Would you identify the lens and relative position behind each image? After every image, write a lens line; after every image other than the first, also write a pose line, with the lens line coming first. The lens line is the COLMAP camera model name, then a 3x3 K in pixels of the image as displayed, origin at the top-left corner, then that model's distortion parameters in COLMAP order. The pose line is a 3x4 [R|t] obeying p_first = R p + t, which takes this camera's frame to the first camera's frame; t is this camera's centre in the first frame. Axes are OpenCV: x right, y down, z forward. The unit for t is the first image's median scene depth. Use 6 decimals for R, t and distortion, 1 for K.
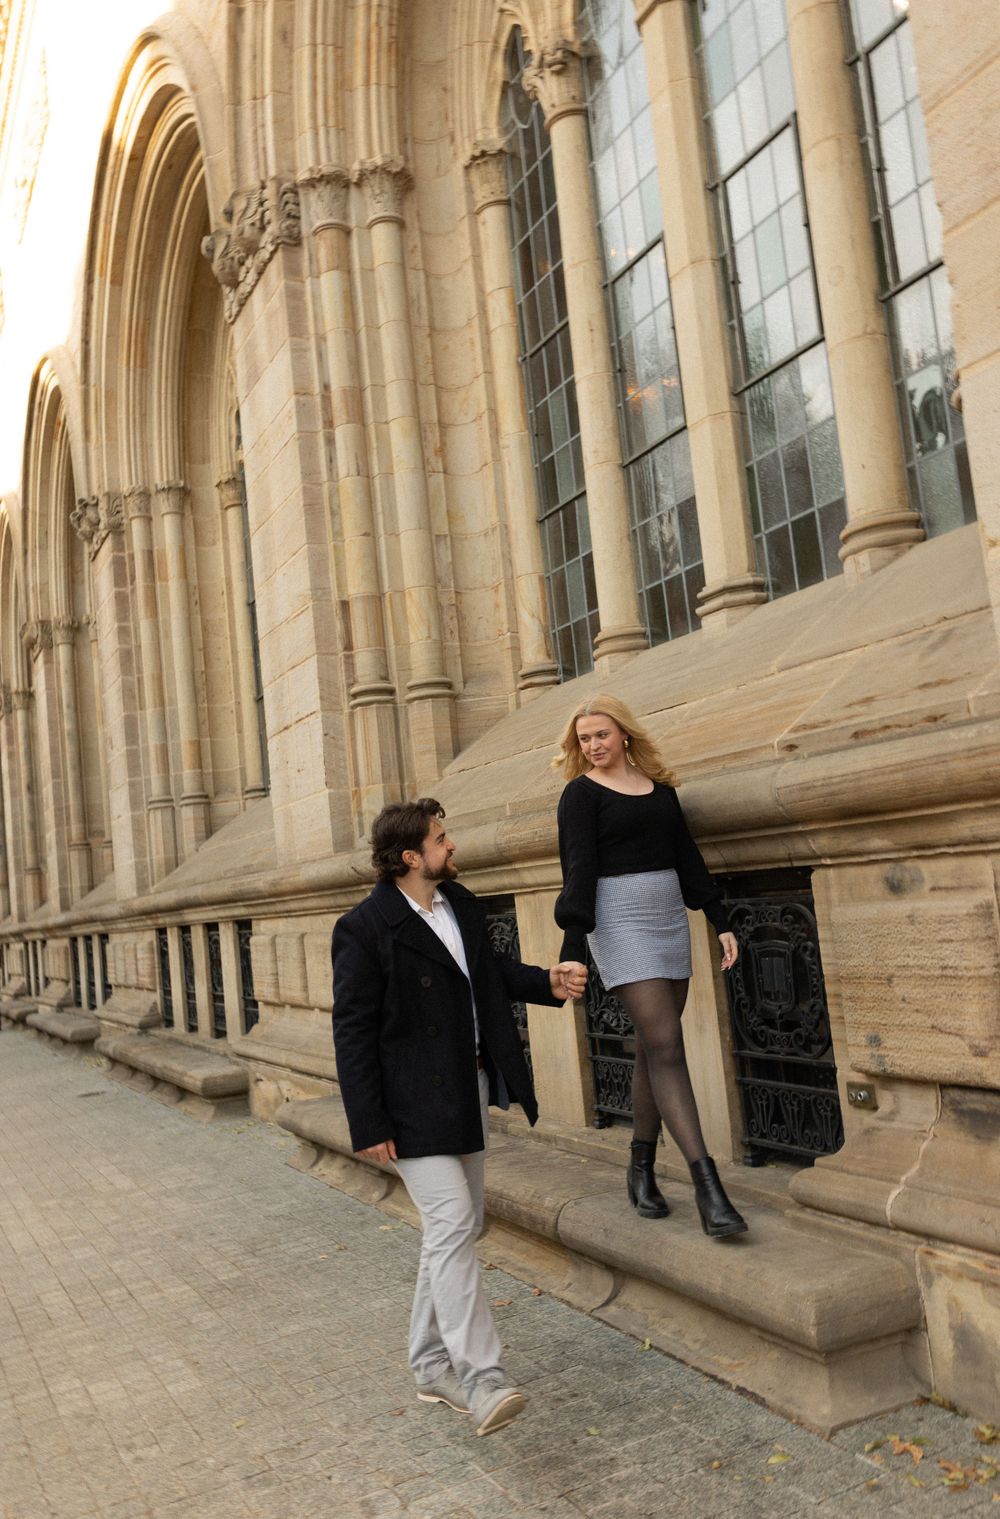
lens RADIAL K [[1311.1, 0, 500.0], [0, 1311.1, 759.5], [0, 0, 1]] dist [0.012567, 0.007612]
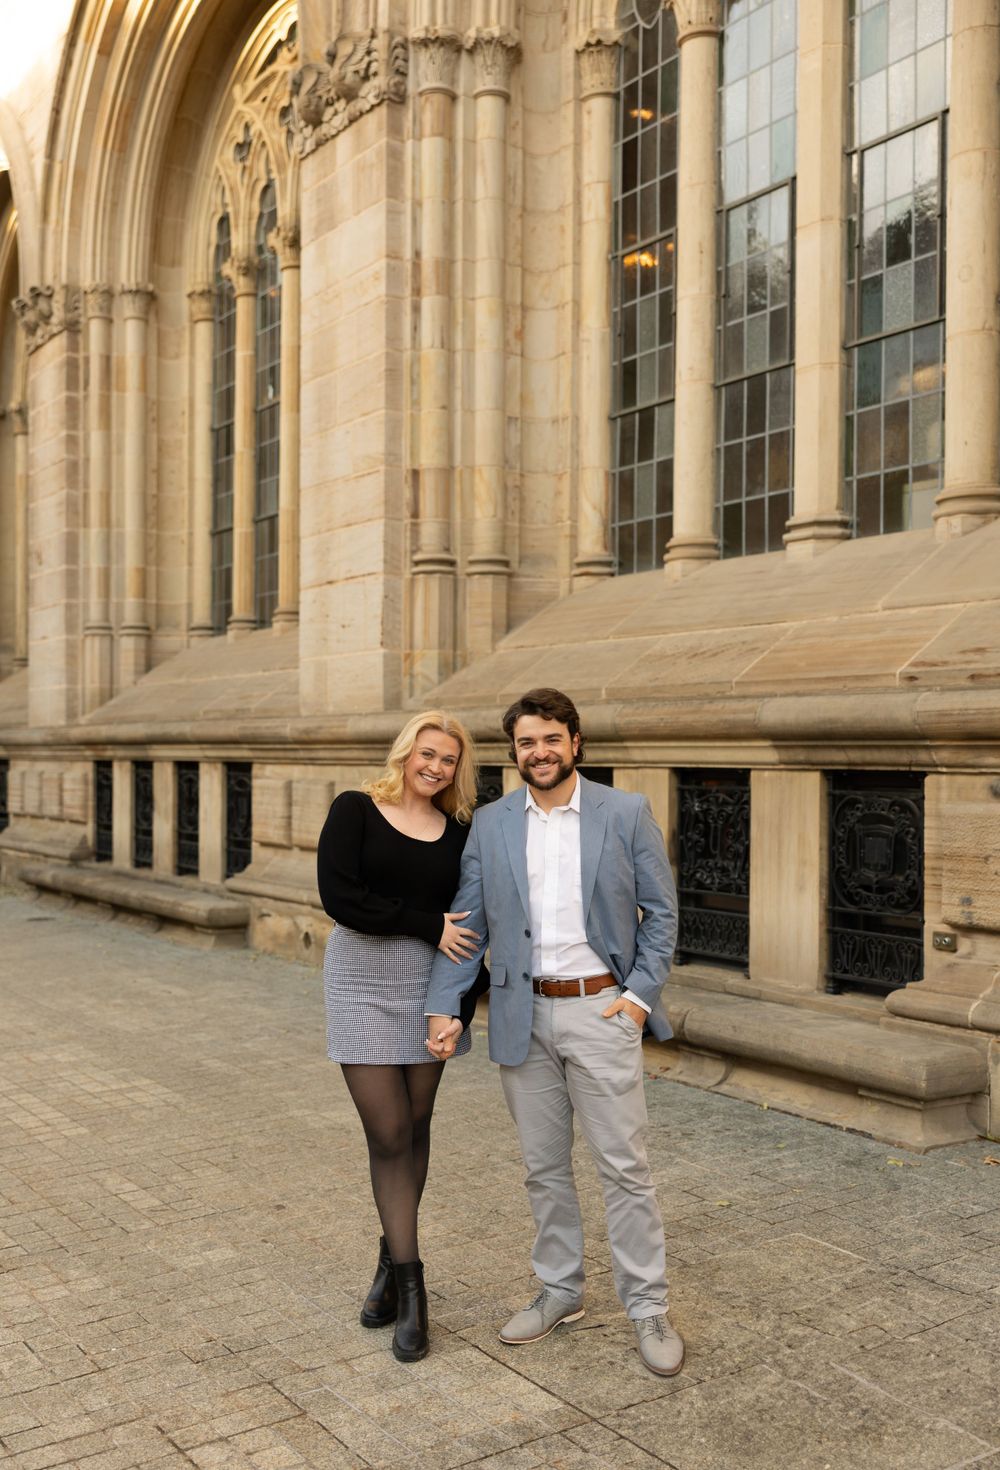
lens RADIAL K [[1526.9, 0, 486.2], [0, 1526.9, 789.1], [0, 0, 1]] dist [0.012195, 0.013147]
pose [[0.986165, 0.101795, 0.130833, -0.198346], [-0.116207, 0.987369, 0.107695, -0.007915], [-0.118217, -0.121409, 0.985538, -0.233085]]
